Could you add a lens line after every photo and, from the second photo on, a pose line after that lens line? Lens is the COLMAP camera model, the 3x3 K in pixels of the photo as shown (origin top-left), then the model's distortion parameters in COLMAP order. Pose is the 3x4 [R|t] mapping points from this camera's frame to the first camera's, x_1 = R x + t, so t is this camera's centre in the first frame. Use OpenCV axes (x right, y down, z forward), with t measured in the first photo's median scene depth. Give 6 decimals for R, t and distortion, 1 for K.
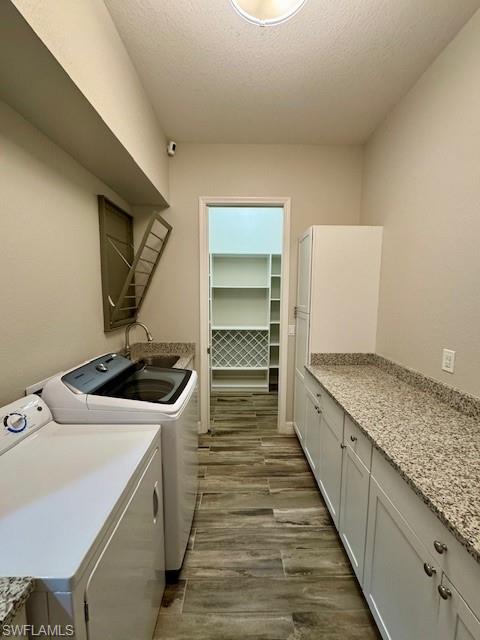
lens RADIAL K [[254.7, 0, 240.0], [0, 254.7, 320.0], [0, 0, 1]] dist [-0.000771, -0.000595]
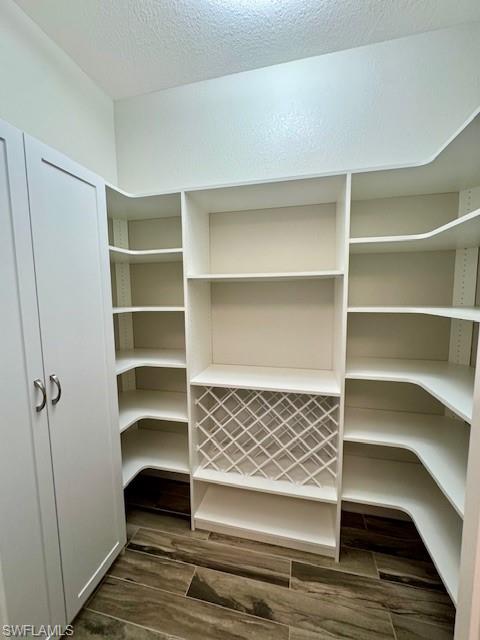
lens RADIAL K [[280.8, 0, 240.0], [0, 280.8, 320.0], [0, 0, 1]] dist [0.000435, -0.000079]
pose [[0.970695, 0.011918, -0.240018, 0.101576], [-0.009653, 0.999897, 0.010610, -0.099959], [0.240119, -0.007983, 0.970711, 0.862860]]
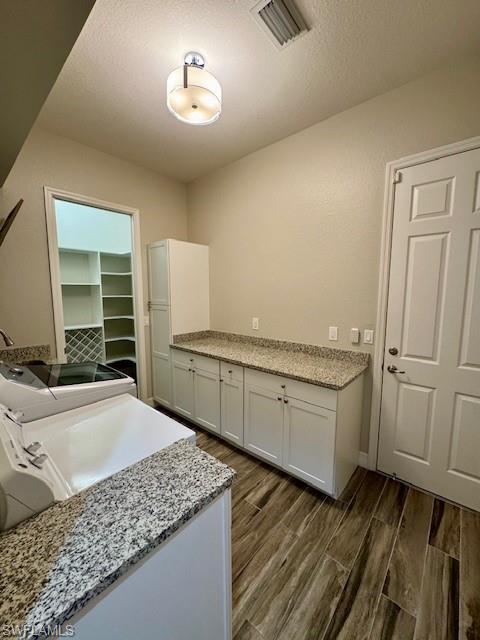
lens RADIAL K [[254.7, 0, 240.0], [0, 254.7, 320.0], [0, 0, 1]] dist [-0.000771, -0.000595]
pose [[0.667697, -0.086509, 0.739389, -0.393343], [0.080715, 0.995782, 0.043618, 0.018215], [-0.740044, 0.030556, 0.671864, -0.128871]]
